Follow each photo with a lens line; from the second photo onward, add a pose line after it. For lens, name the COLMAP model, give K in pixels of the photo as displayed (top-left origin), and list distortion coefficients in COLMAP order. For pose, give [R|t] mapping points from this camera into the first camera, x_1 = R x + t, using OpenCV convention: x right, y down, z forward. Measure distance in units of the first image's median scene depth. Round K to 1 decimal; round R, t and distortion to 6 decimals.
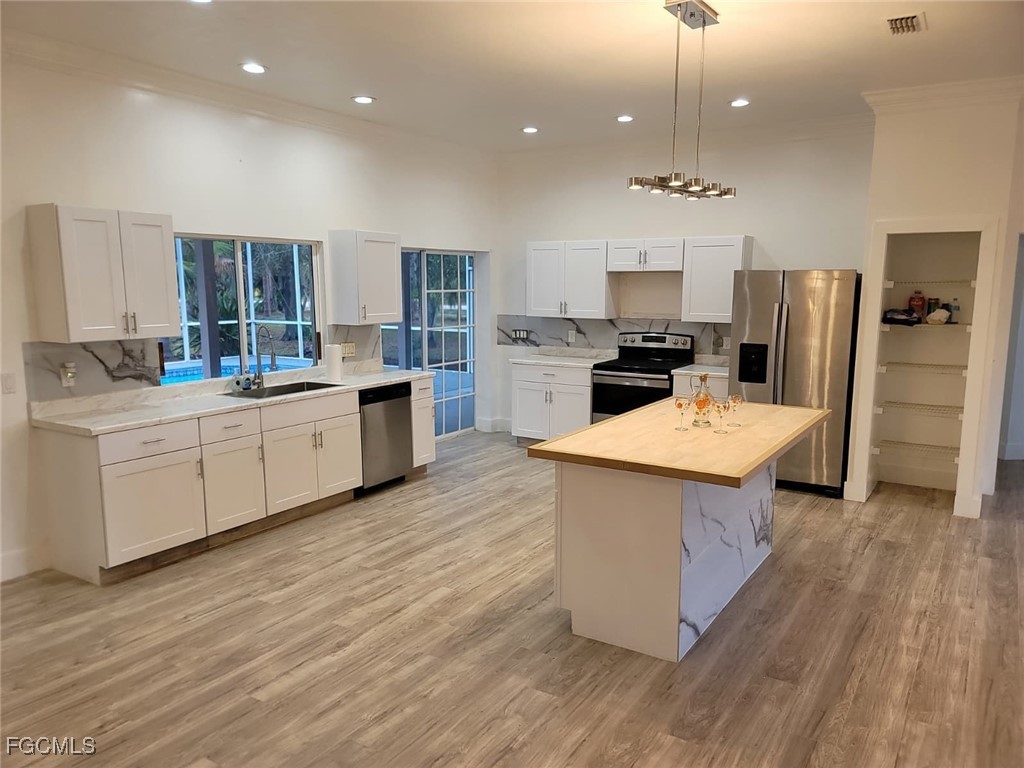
lens RADIAL K [[760.3, 0, 512.0], [0, 760.3, 384.0], [0, 0, 1]] dist [0.069889, -0.058032]
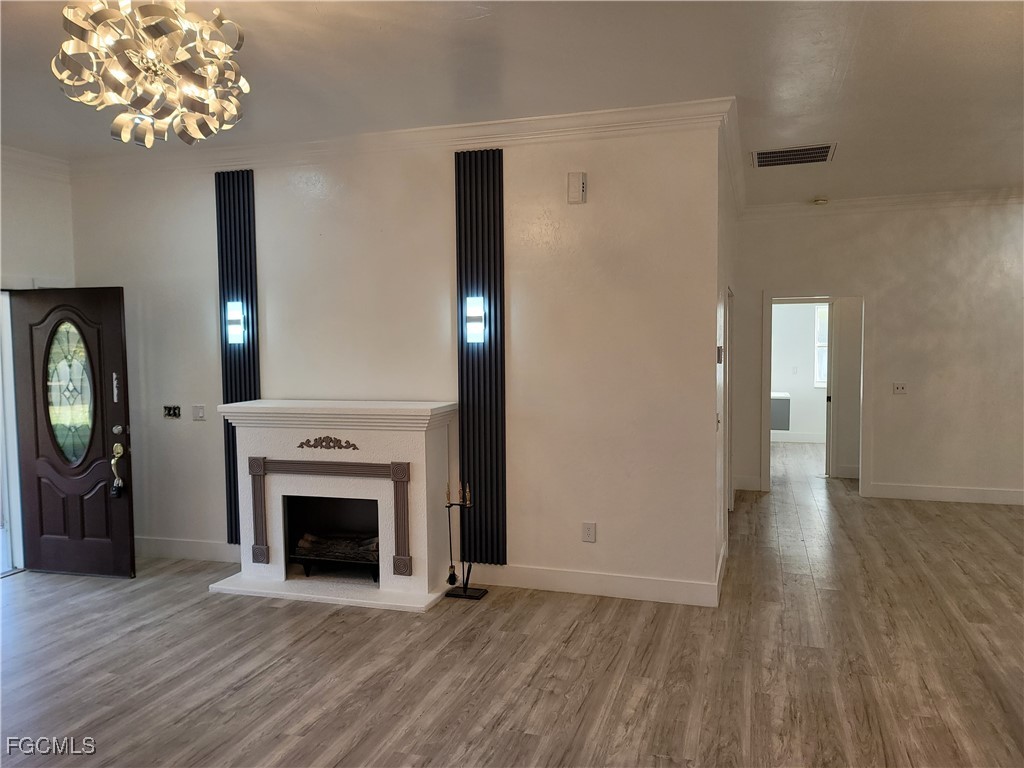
lens RADIAL K [[760.3, 0, 512.0], [0, 760.3, 384.0], [0, 0, 1]] dist [0.069889, -0.058032]
pose [[-0.968163, 0.022181, -0.249338, 0.873992], [-0.026866, 0.981105, 0.191601, -0.142537], [0.248877, 0.192199, -0.949273, 1.158719]]
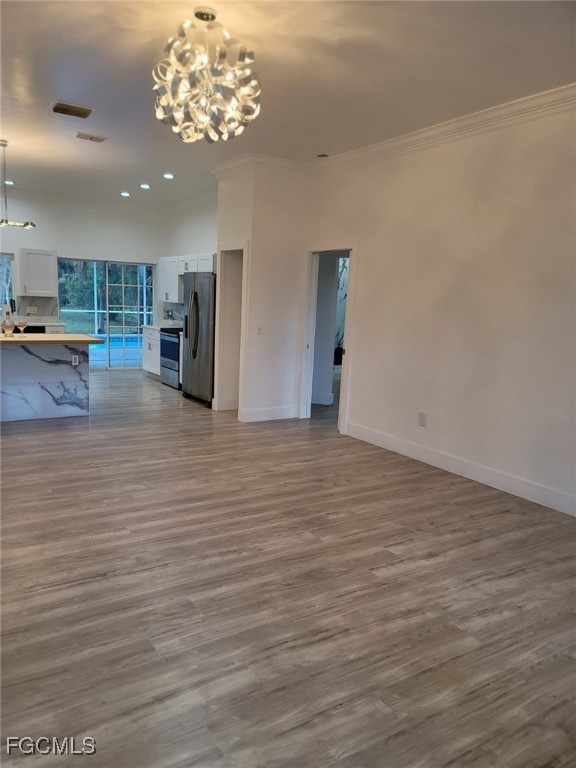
lens RADIAL K [[570.2, 0, 282.1], [0, 570.2, 389.5], [0, 0, 1]] dist [0.069889, -0.058032]
pose [[0.905100, 0.099806, -0.413320, 1.390018], [-0.093447, 0.994986, 0.035631, 0.062149], [0.414804, 0.006374, 0.909888, -0.104088]]
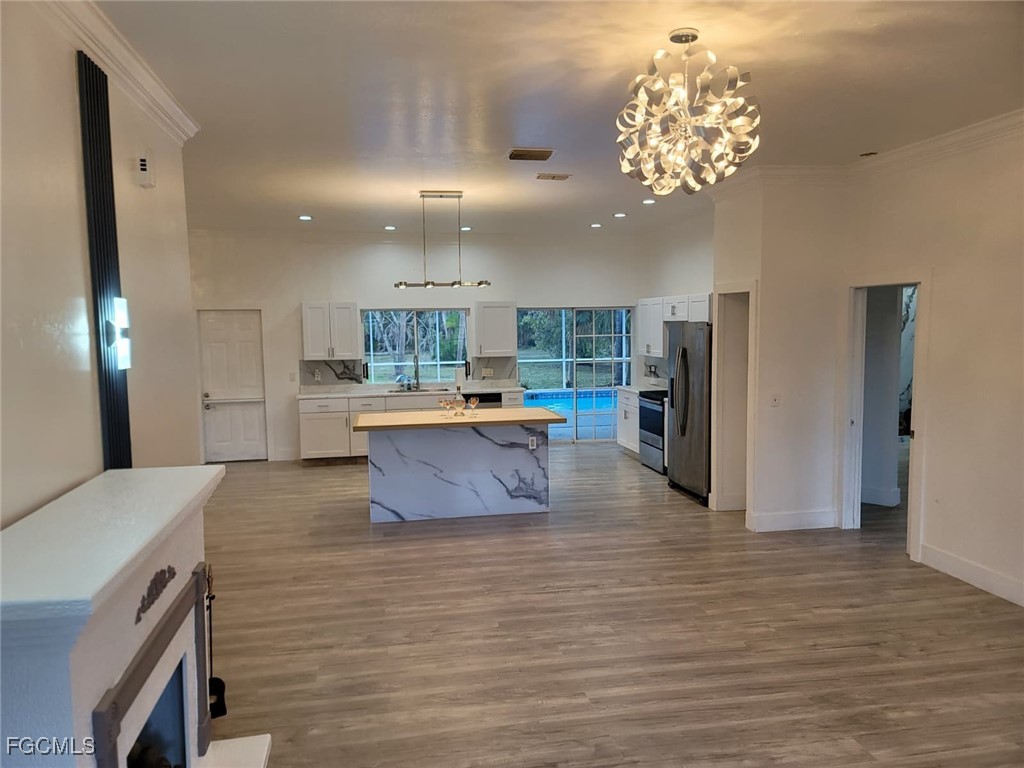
lens RADIAL K [[760.3, 0, 512.0], [0, 760.3, 384.0], [0, 0, 1]] dist [0.069889, -0.058032]
pose [[0.682174, 0.047932, -0.729618, 1.403699], [-0.084220, 0.996359, -0.013289, -0.004061], [0.726324, 0.070514, 0.683726, -0.096087]]
